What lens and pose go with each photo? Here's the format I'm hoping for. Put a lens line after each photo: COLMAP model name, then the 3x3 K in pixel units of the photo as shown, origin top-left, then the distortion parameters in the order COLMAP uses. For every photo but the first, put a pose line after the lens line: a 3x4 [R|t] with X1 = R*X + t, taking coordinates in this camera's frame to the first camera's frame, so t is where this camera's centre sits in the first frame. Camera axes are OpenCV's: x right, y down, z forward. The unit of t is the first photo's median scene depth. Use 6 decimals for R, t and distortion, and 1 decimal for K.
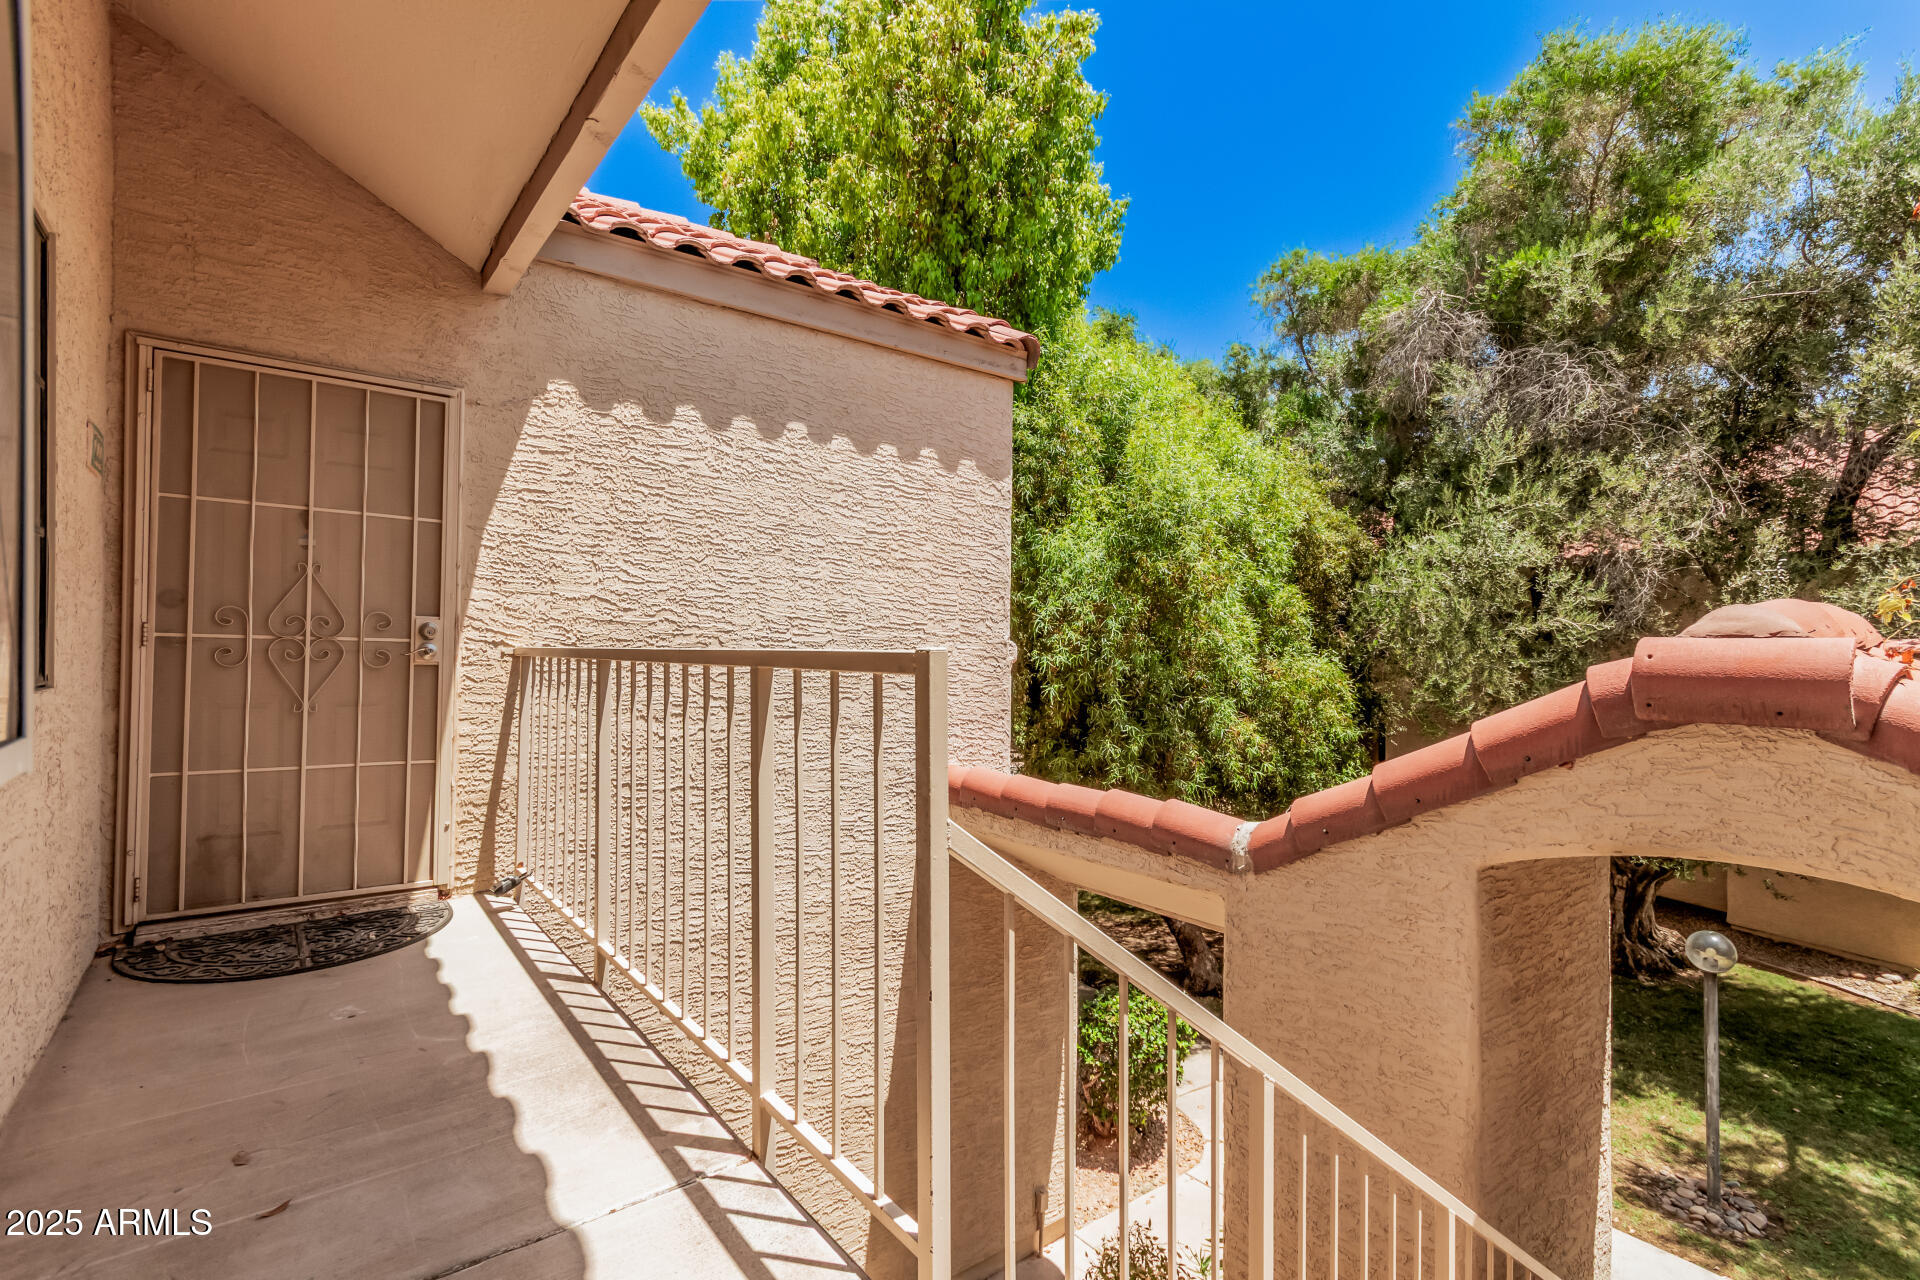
lens RADIAL K [[897.1, 0, 968.8], [0, 897.1, 639.4], [0, 0, 1]] dist [0.001677, 0.000243]
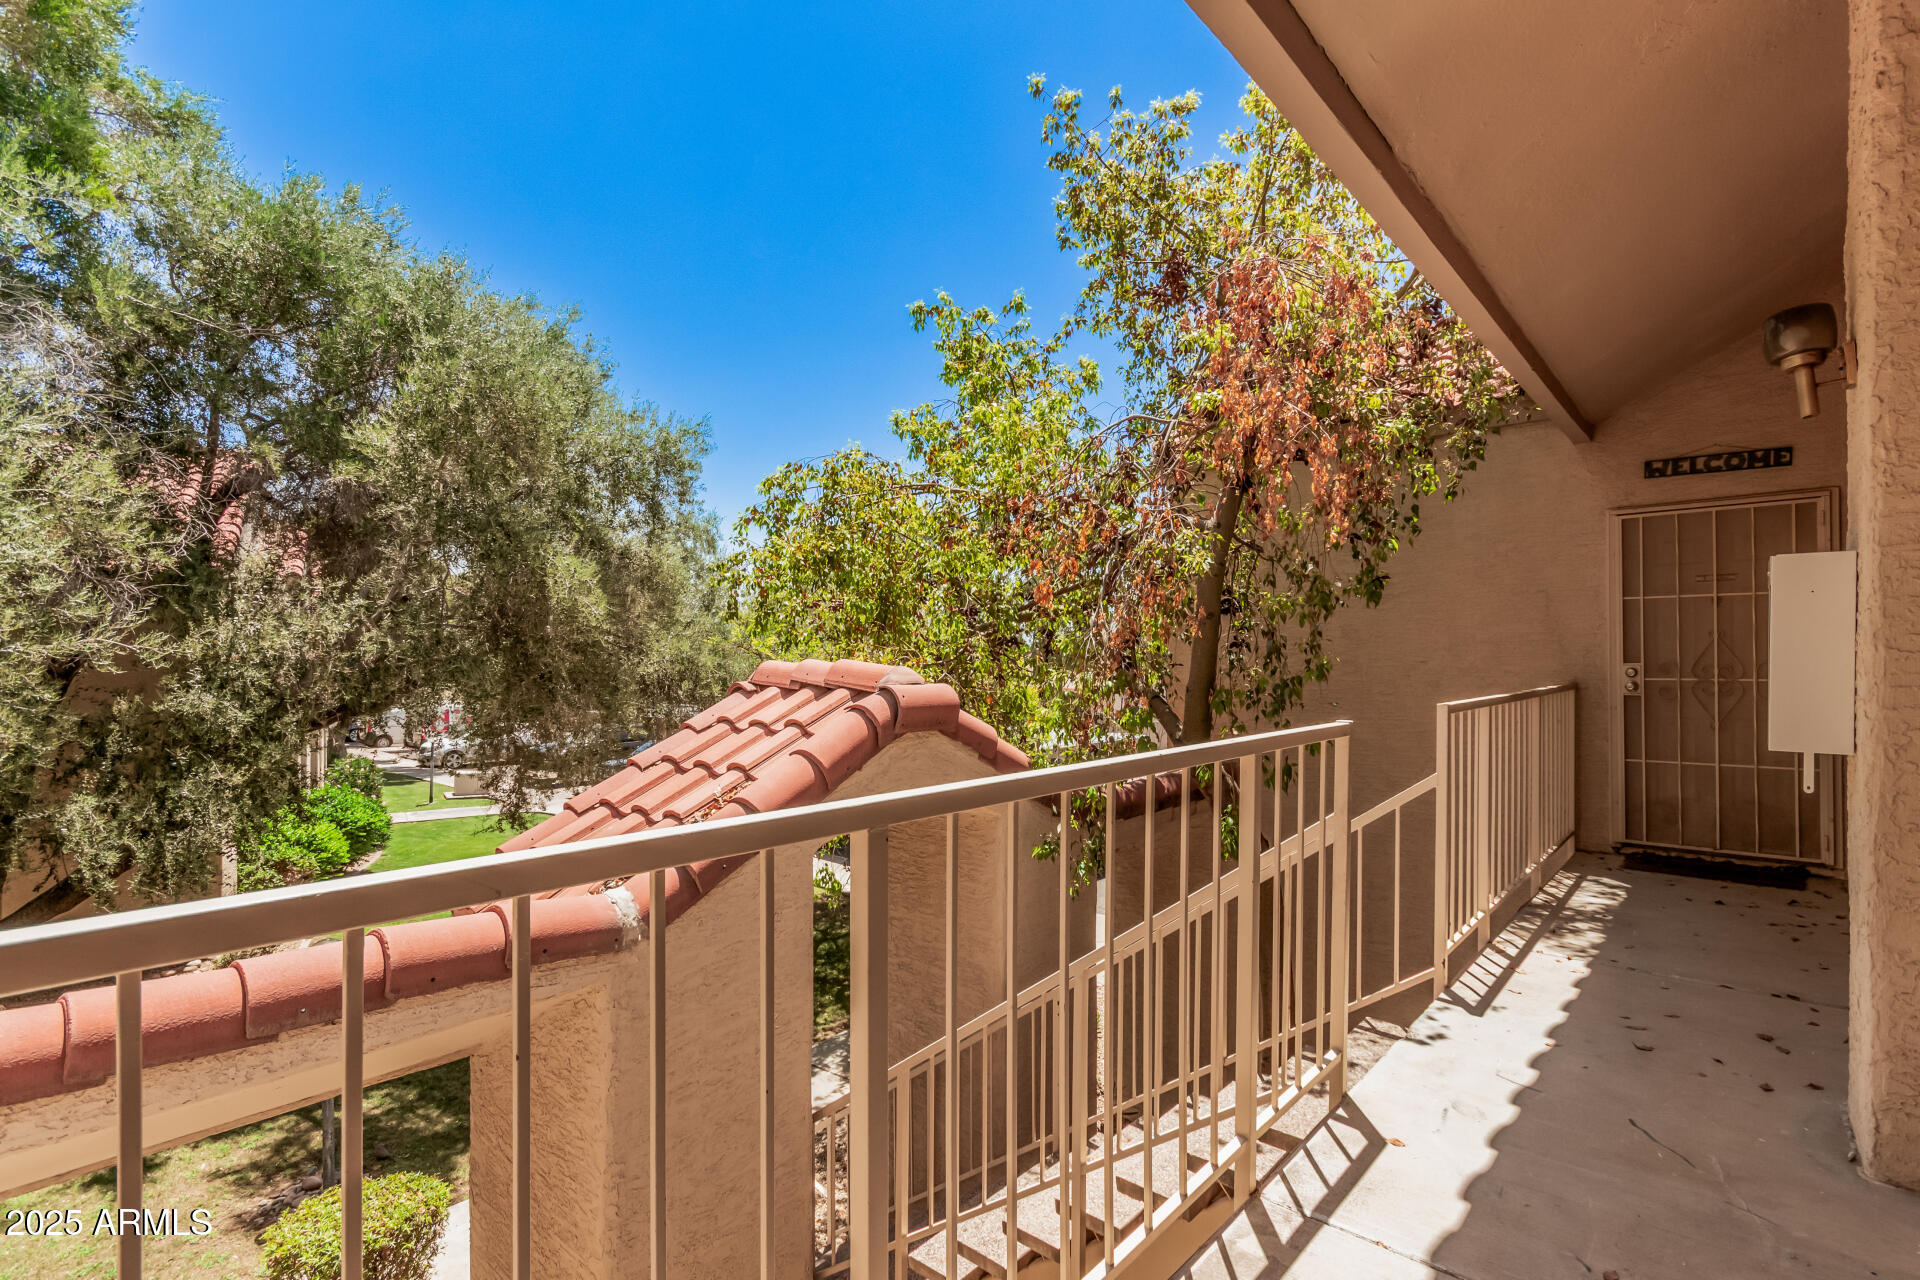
lens RADIAL K [[897.1, 0, 968.1], [0, 897.1, 645.3], [0, 0, 1]] dist [0.001677, 0.000243]
pose [[-0.188215, 0.001276, 0.982127, -0.414509], [-0.008281, 0.999962, -0.002886, -0.030388], [-0.982093, -0.008676, -0.188197, 0.514071]]
